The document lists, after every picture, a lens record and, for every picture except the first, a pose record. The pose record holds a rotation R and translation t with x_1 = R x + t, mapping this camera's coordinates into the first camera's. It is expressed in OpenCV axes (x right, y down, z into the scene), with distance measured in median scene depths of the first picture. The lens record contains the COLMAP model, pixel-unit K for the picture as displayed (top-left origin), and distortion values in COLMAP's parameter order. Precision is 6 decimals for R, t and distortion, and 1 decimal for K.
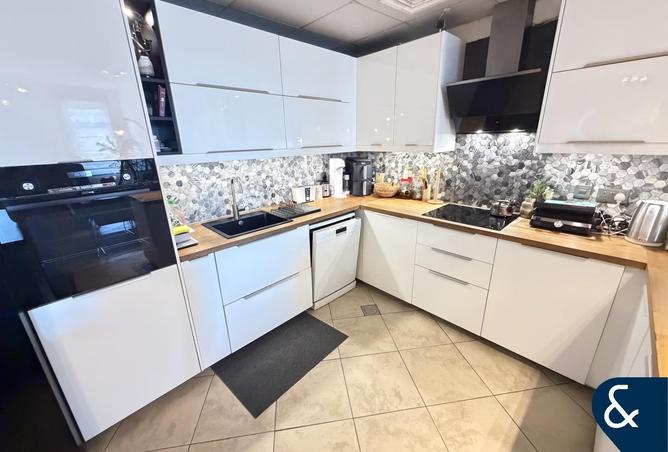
lens RADIAL K [[263.1, 0, 332.0], [0, 263.1, 224.7], [0, 0, 1]] dist [-0.003962, -0.000146]
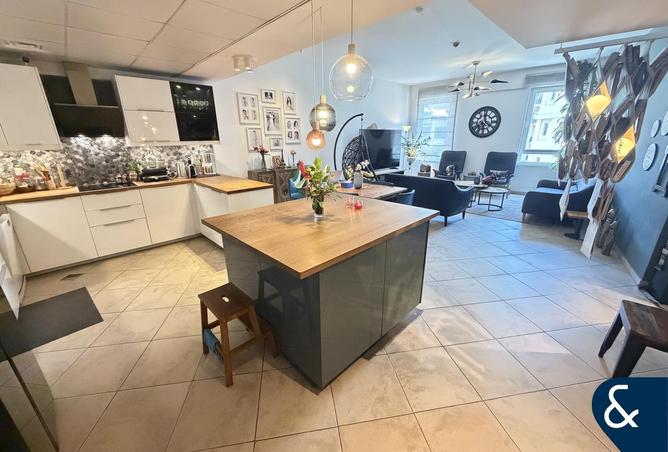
lens RADIAL K [[263.1, 0, 329.1], [0, 263.1, 225.9], [0, 0, 1]] dist [-0.003962, -0.000146]
pose [[-0.009068, -0.294465, 0.955619, -1.055397], [0.316745, 0.905603, 0.282058, 0.153272], [-0.948467, 0.305245, 0.085059, -0.352964]]
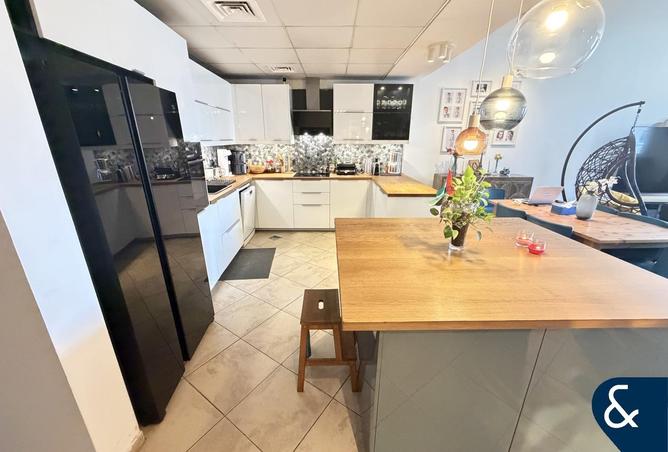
lens RADIAL K [[263.1, 0, 333.4], [0, 263.1, 225.0], [0, 0, 1]] dist [-0.003962, -0.000146]
pose [[0.678867, -0.204873, 0.705101, -0.836372], [0.206011, 0.974859, 0.084908, 0.192657], [-0.704769, 0.087617, 0.704005, -0.496928]]
